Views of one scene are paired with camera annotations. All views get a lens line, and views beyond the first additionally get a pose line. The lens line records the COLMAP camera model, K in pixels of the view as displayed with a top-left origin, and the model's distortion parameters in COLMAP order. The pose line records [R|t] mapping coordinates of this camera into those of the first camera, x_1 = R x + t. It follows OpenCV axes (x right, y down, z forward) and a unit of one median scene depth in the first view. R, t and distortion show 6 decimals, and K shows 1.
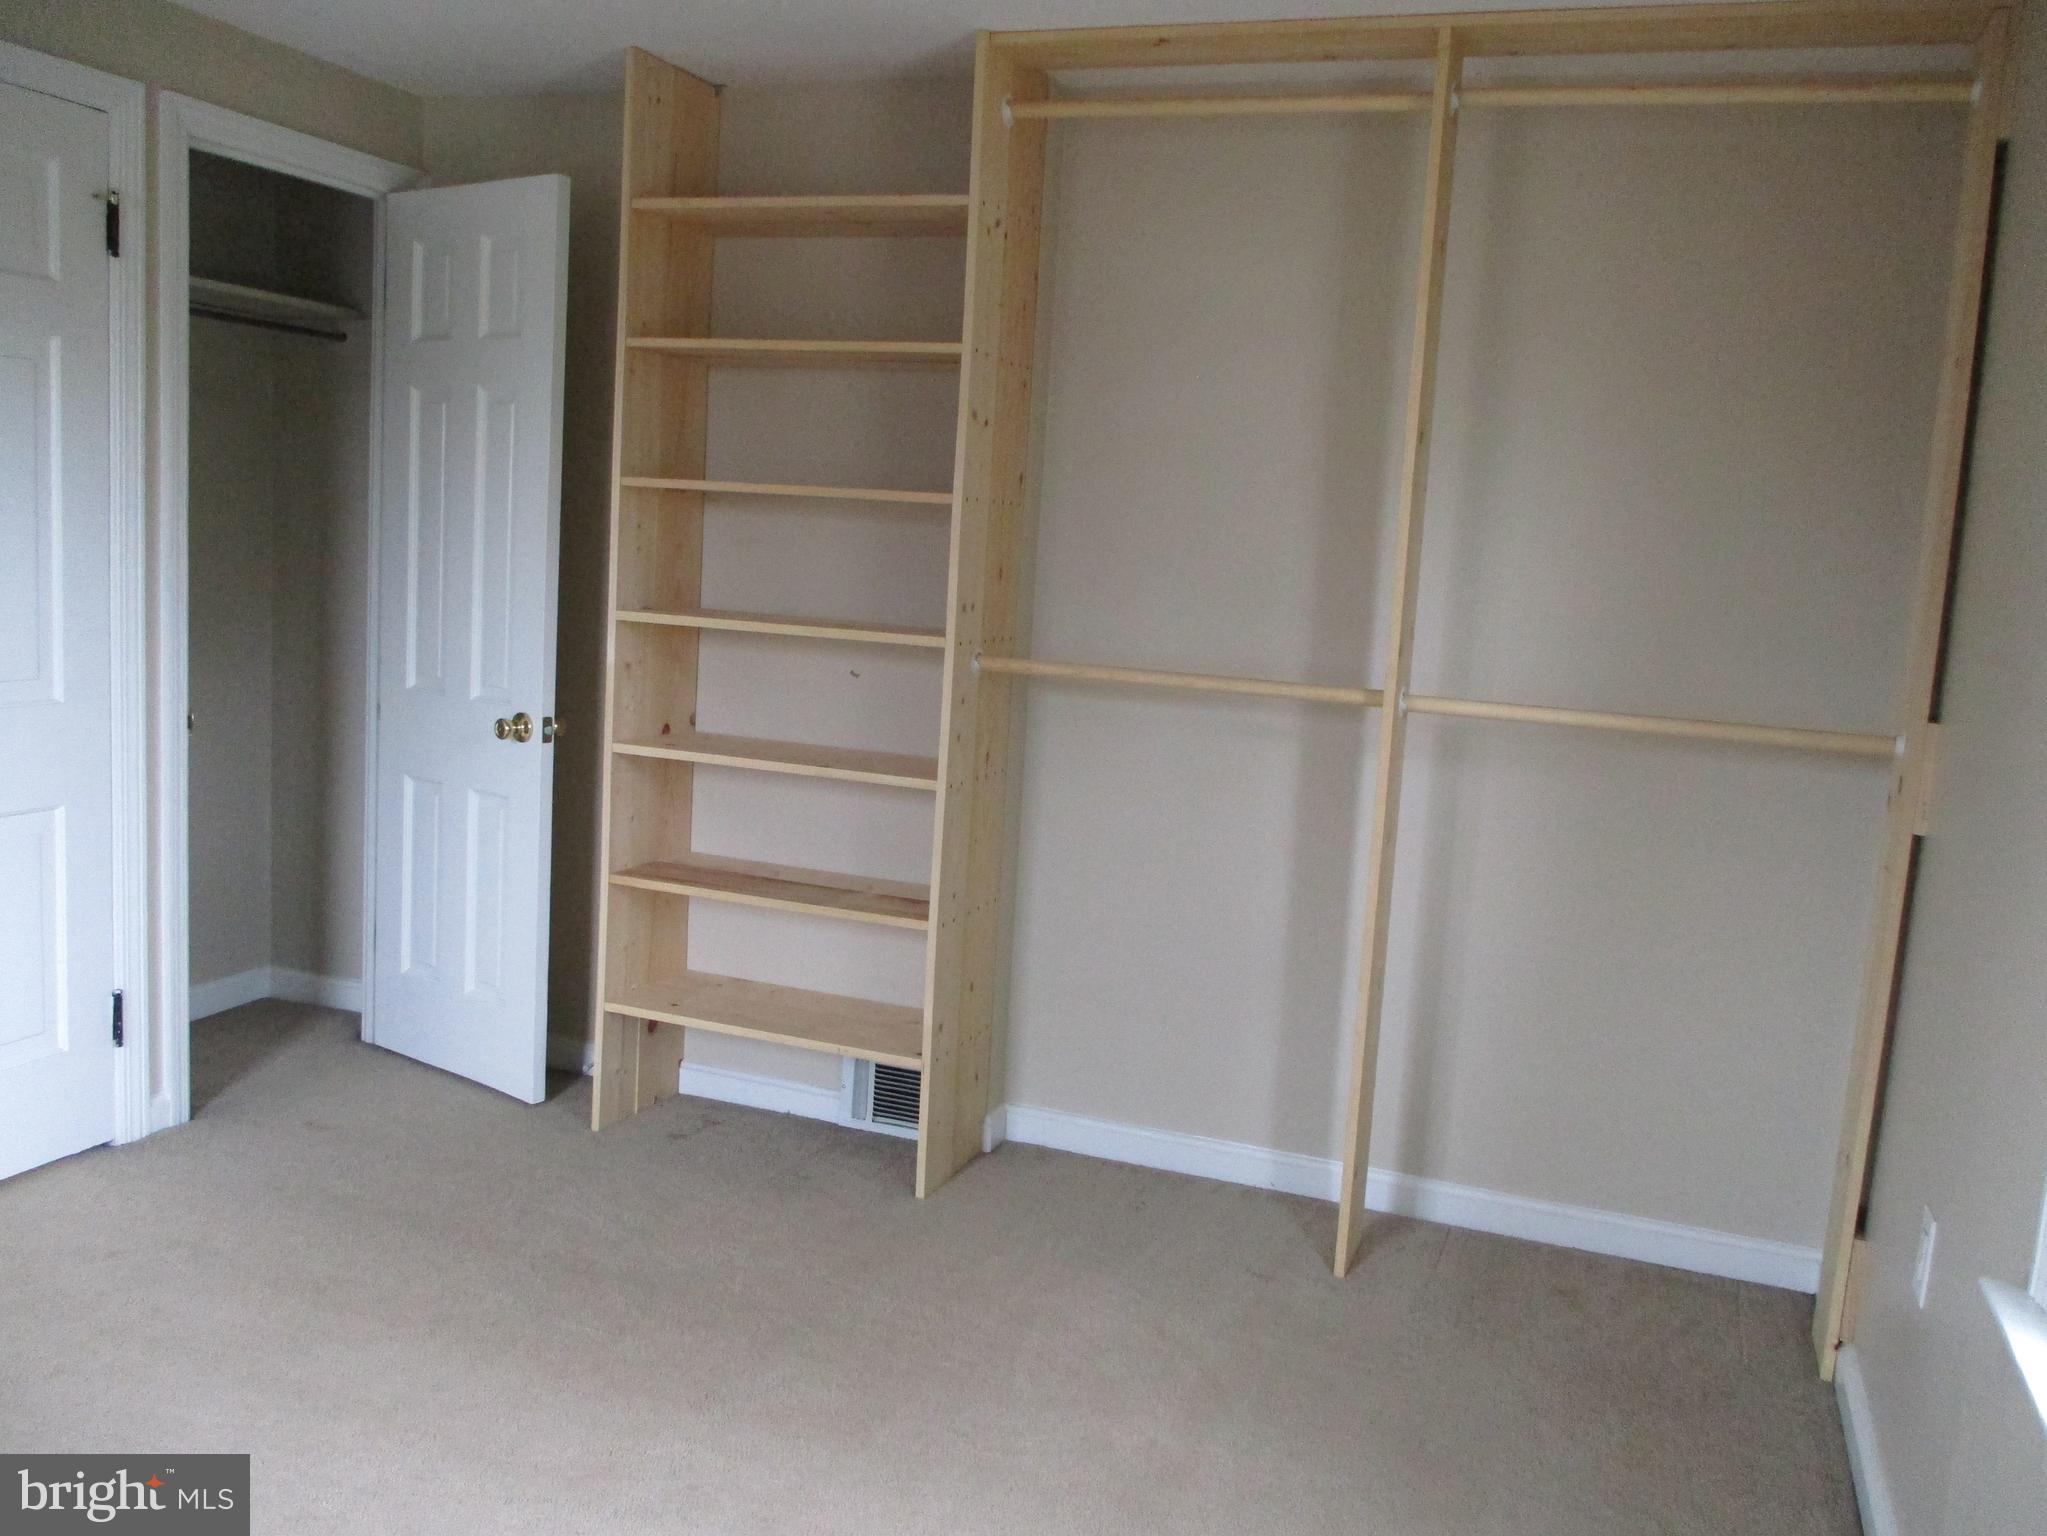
lens RADIAL K [[1647.1, 0, 1023.5], [0, 1647.1, 768.0], [0, 0, 1]] dist [-0.020743, 0.003091]
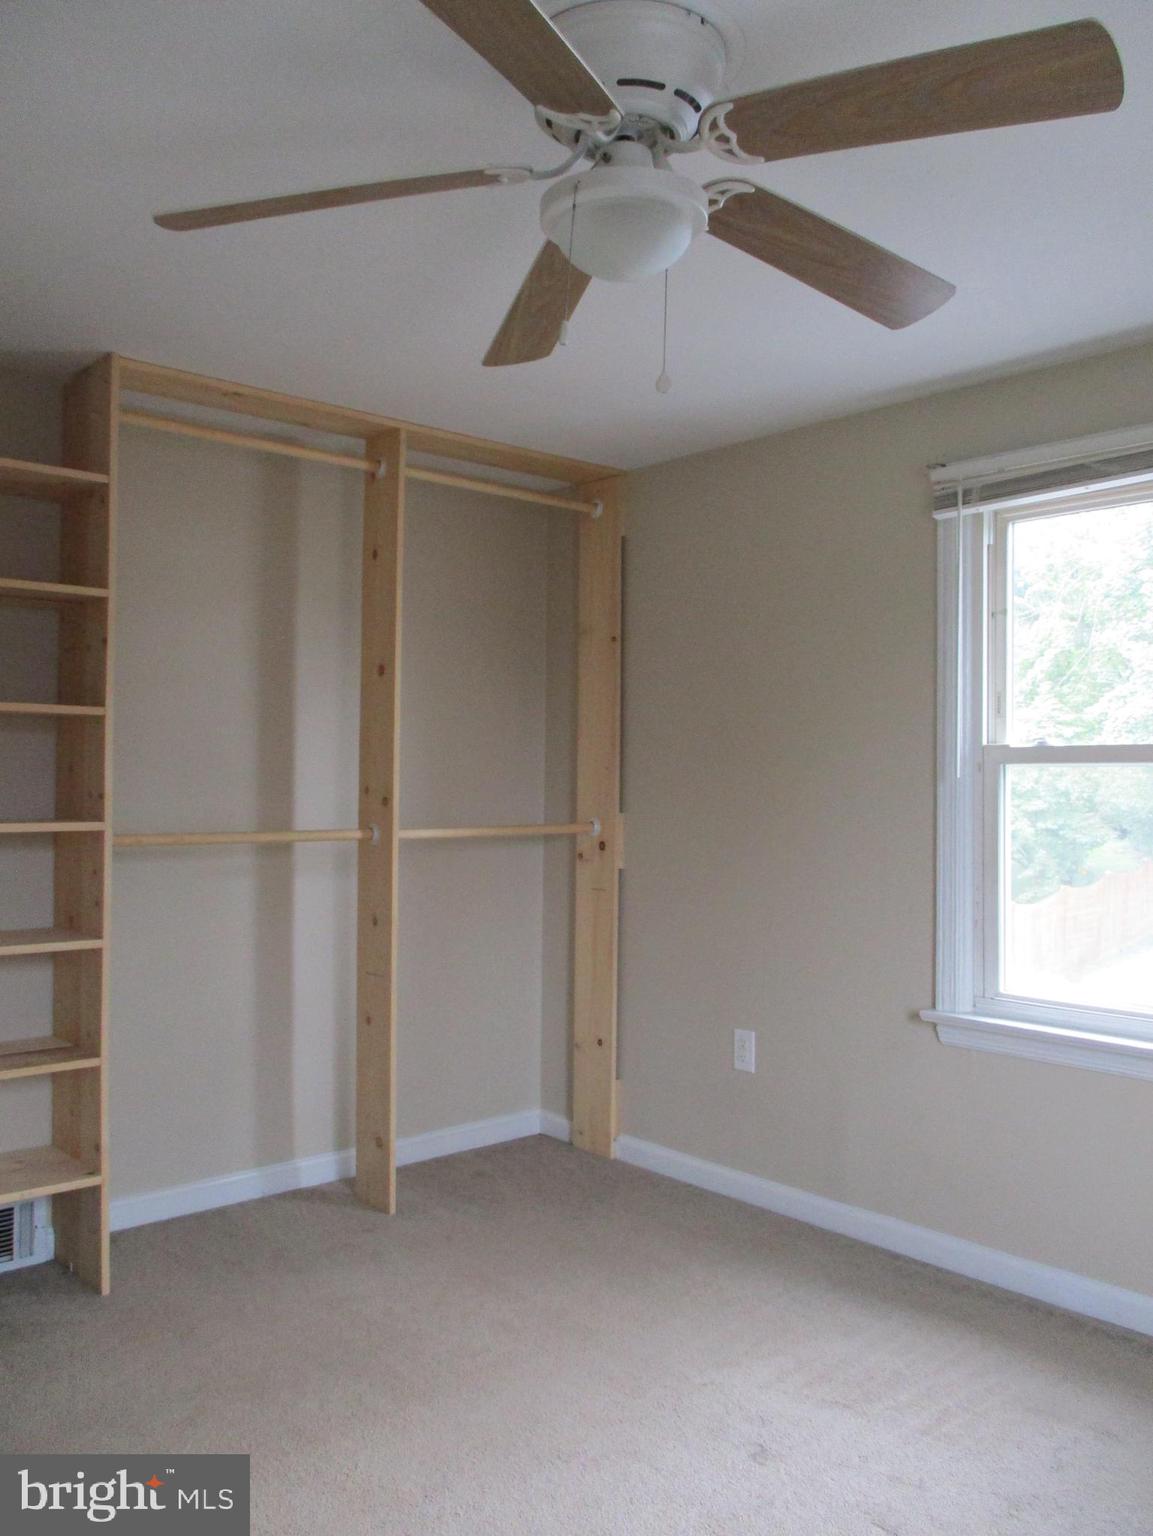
lens RADIAL K [[1275.7, 0, 580.1], [0, 1275.7, 757.6], [0, 0, 1]] dist [-0.038177, 0.004521]
pose [[0.471430, -0.051191, 0.880417, -0.703227], [0.138774, 0.990183, -0.016736, -0.061089], [-0.870916, 0.130069, 0.473906, 0.228940]]
